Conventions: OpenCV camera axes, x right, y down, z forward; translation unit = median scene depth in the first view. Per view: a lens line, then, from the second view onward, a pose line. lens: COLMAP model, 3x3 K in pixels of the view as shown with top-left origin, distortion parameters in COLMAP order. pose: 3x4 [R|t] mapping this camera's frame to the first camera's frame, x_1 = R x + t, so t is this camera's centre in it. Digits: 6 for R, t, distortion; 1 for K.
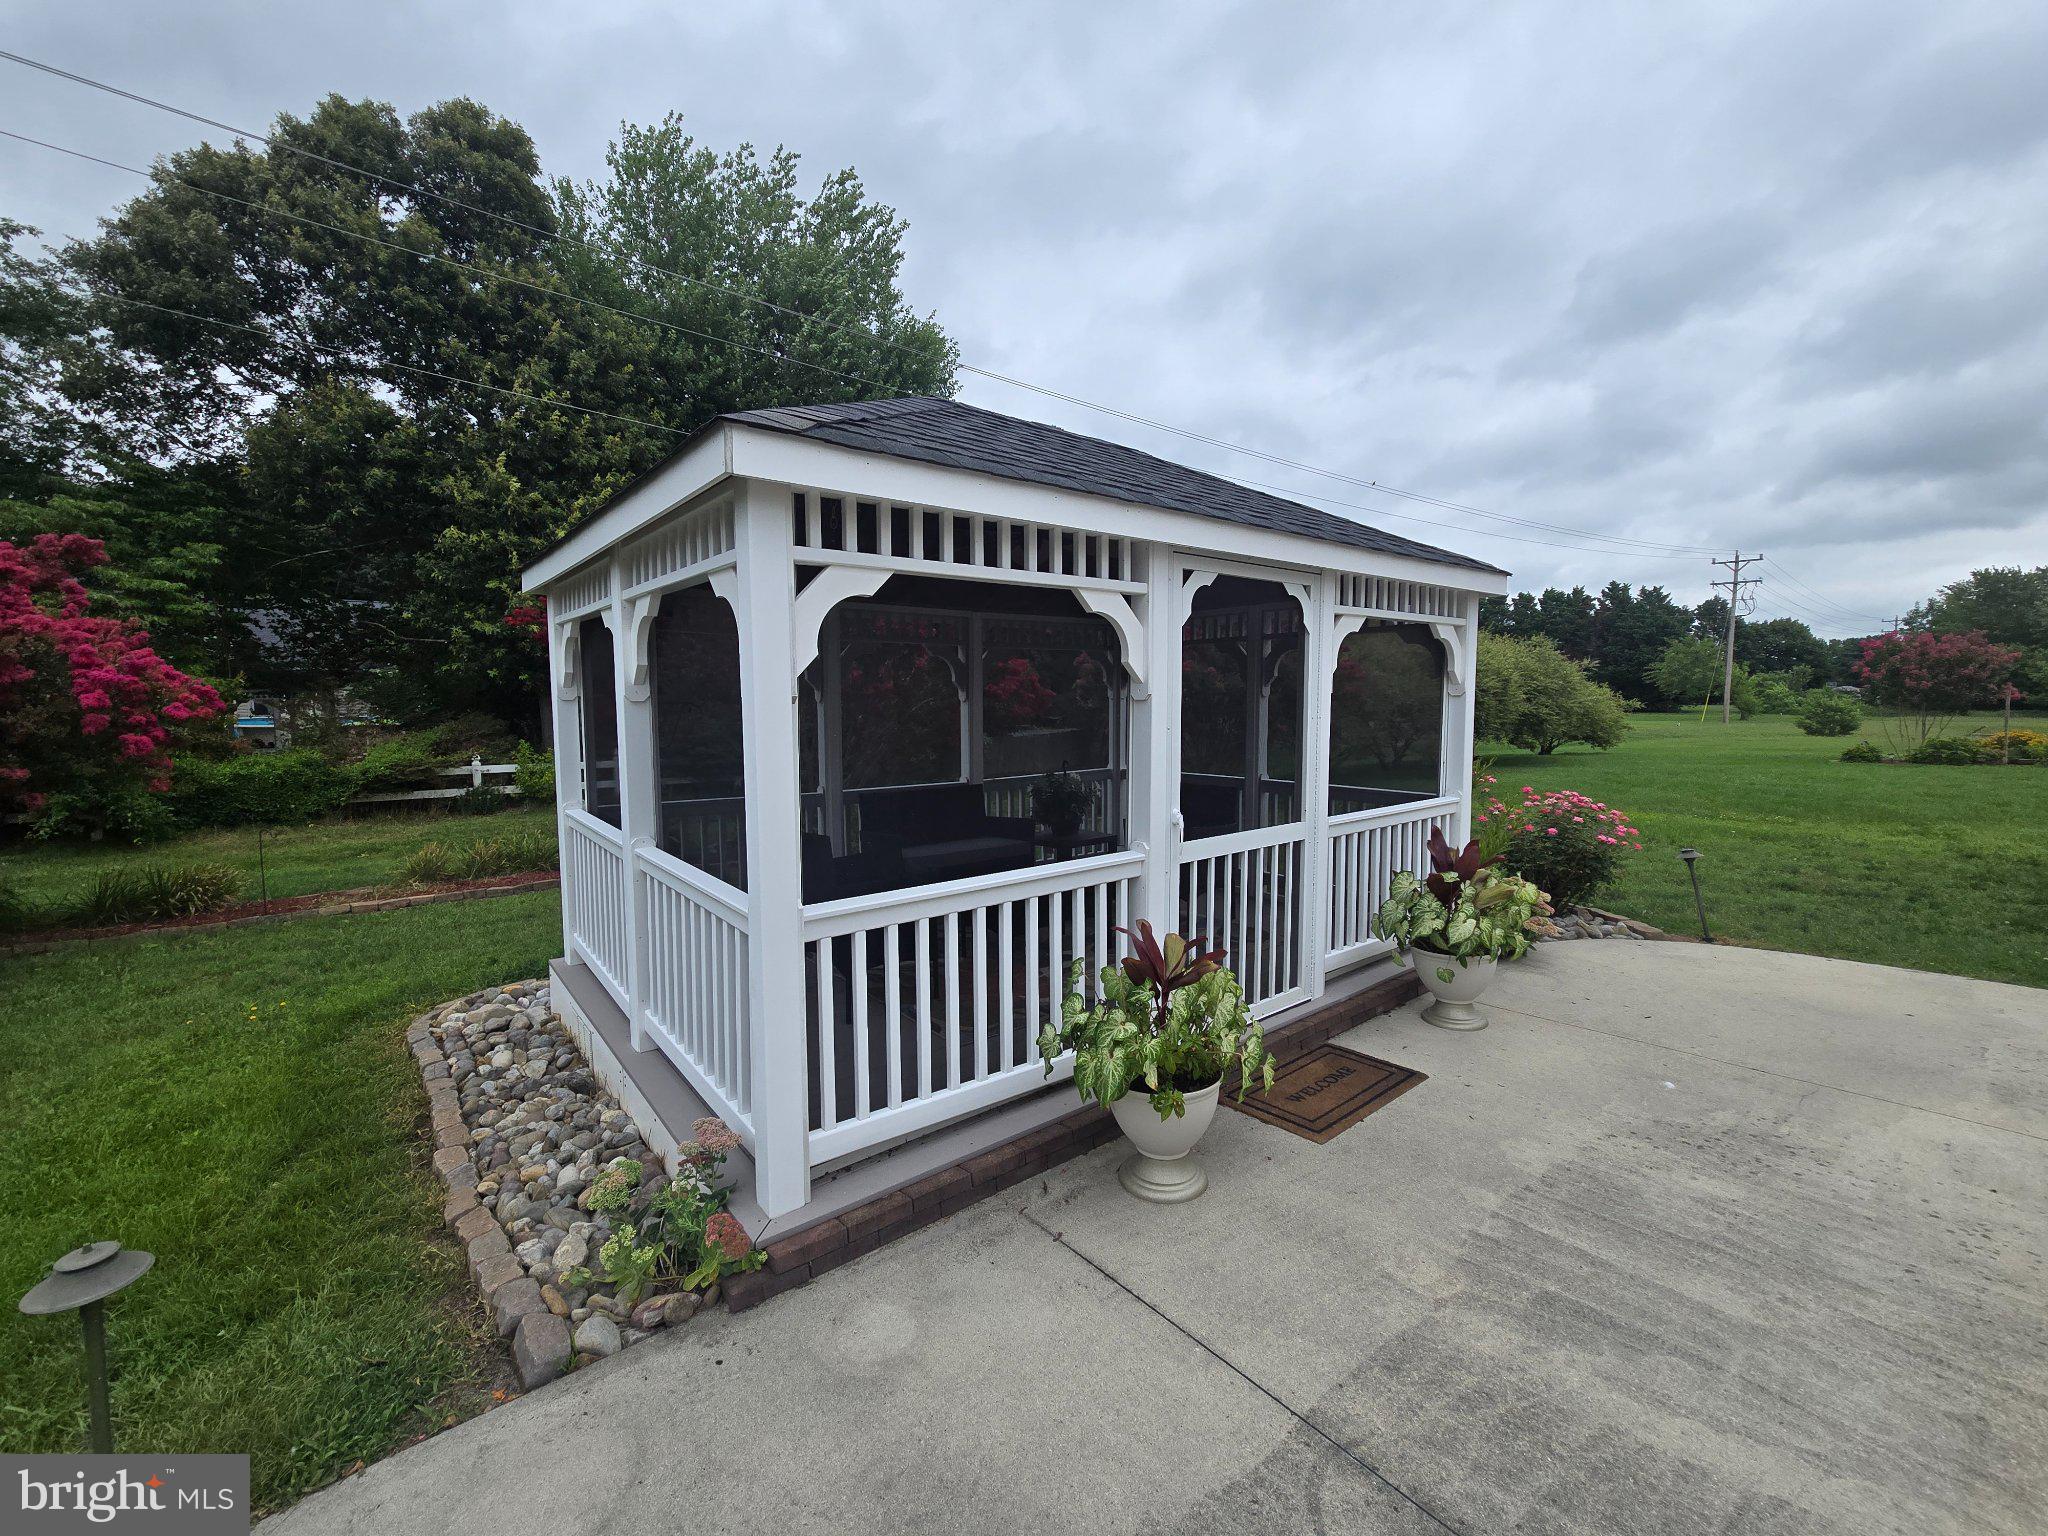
lens RADIAL K [[840.0, 0, 1022.1], [0, 840.0, 761.5], [0, 0, 1]] dist [-0.001034, 0.001898]
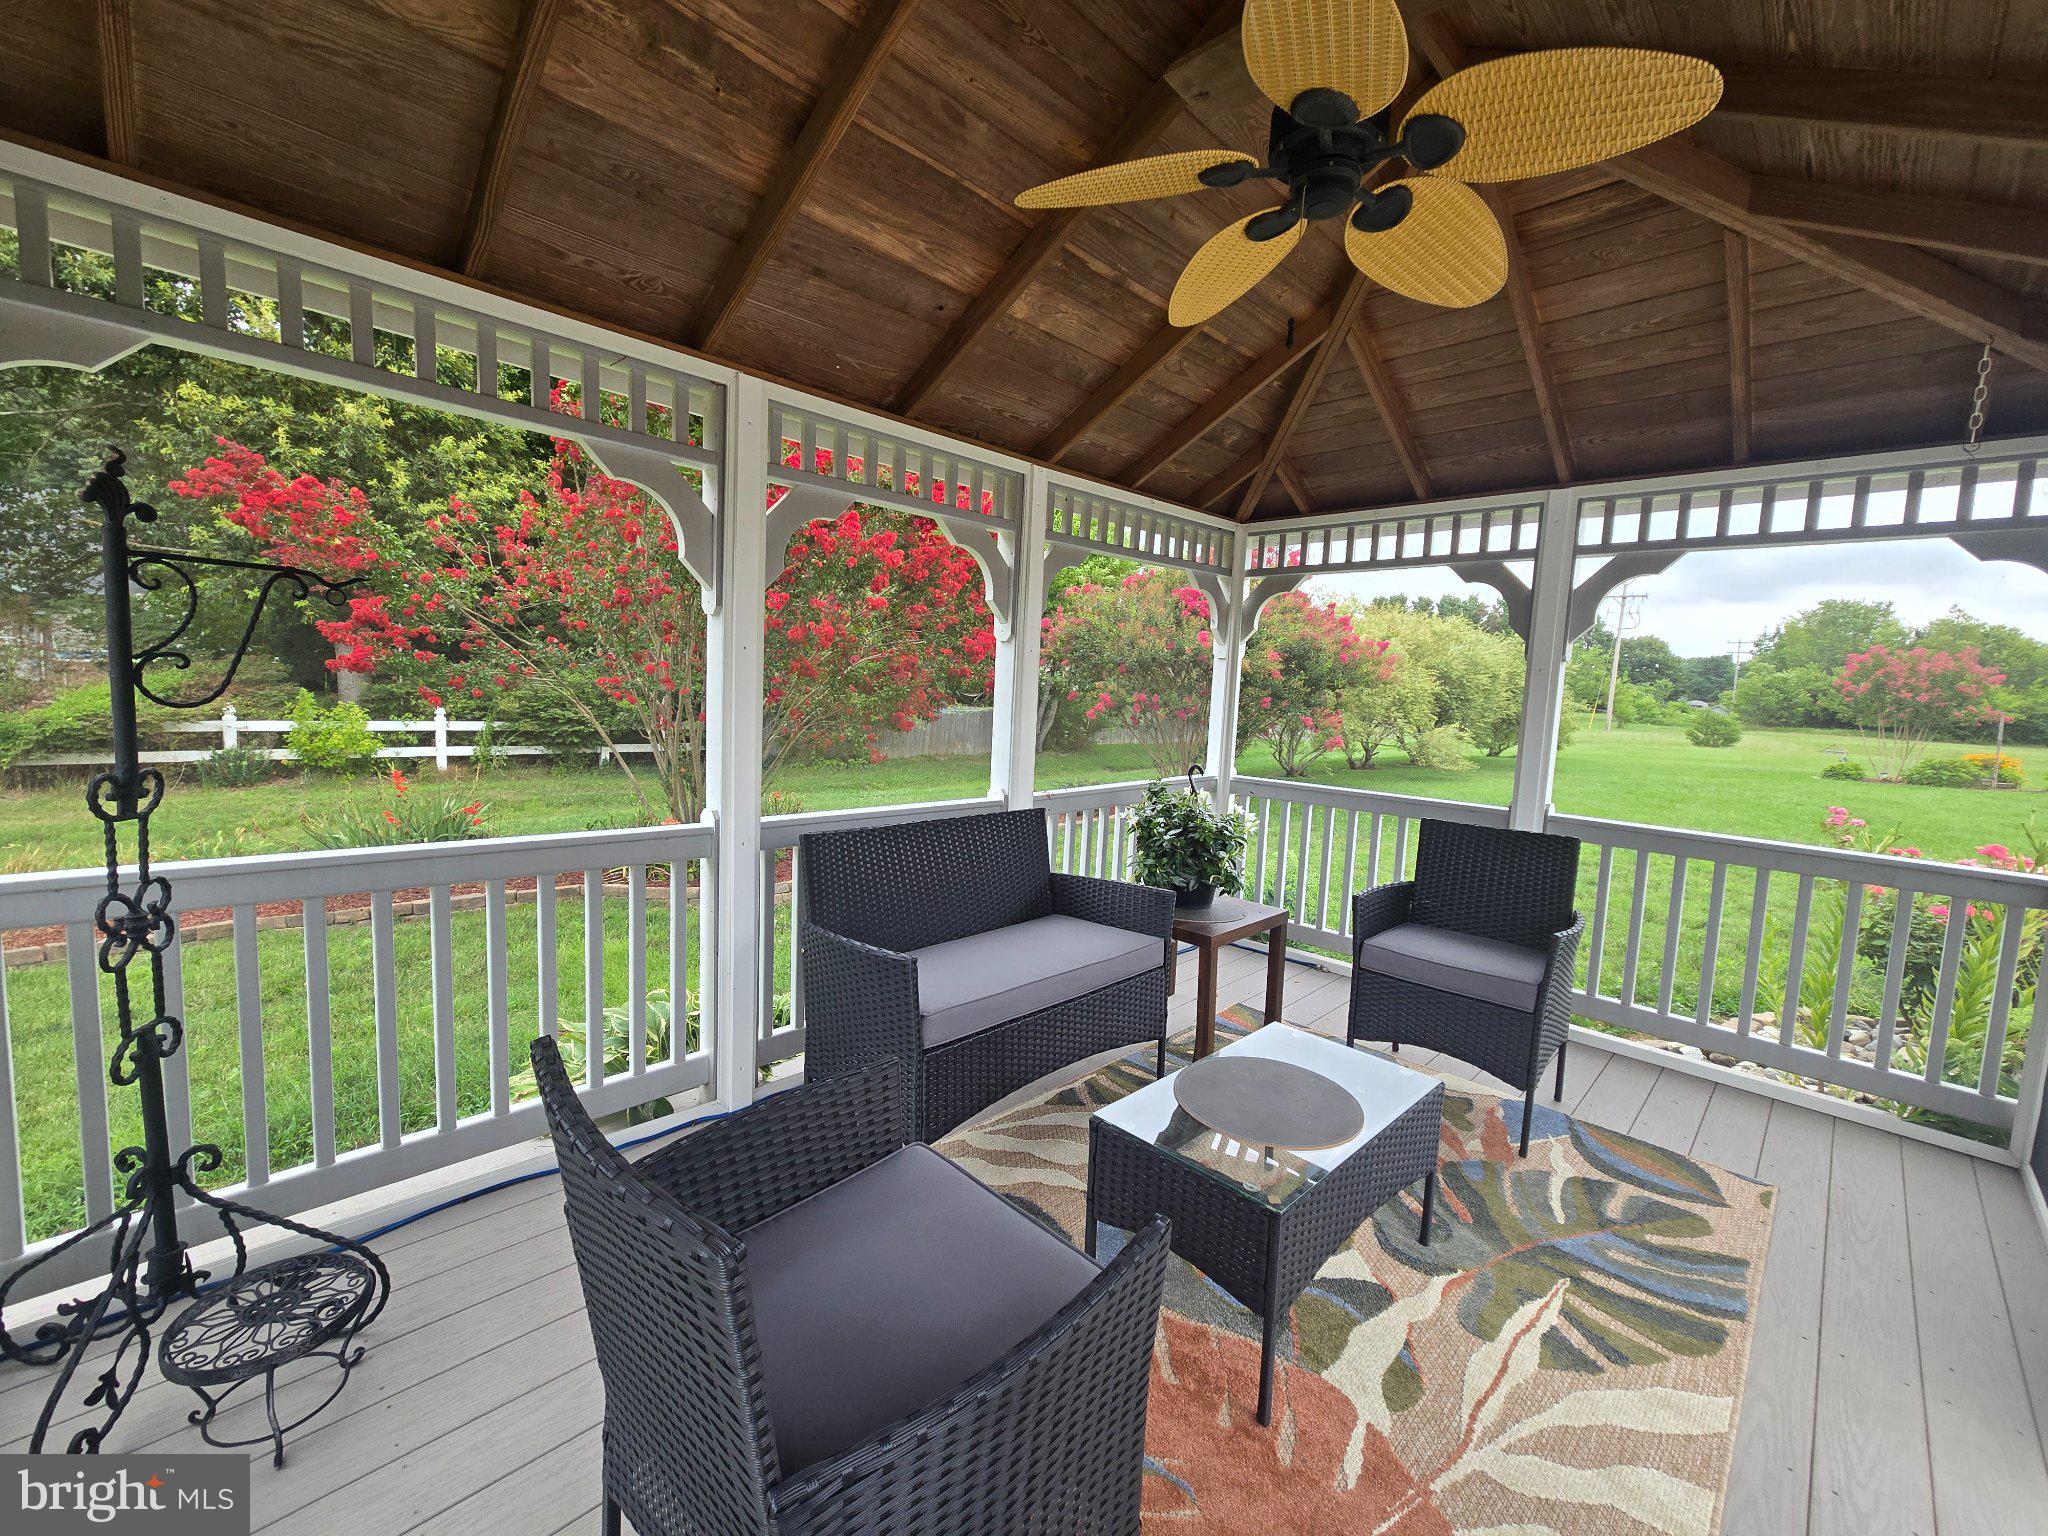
lens RADIAL K [[840.0, 0, 1022.1], [0, 840.0, 761.5], [0, 0, 1]] dist [-0.001034, 0.001898]
pose [[0.992829, 0.038116, 0.113307, -0.044911], [-0.040985, 0.998893, 0.023096, -0.004333], [-0.112301, -0.027574, 0.993292, 0.191403]]
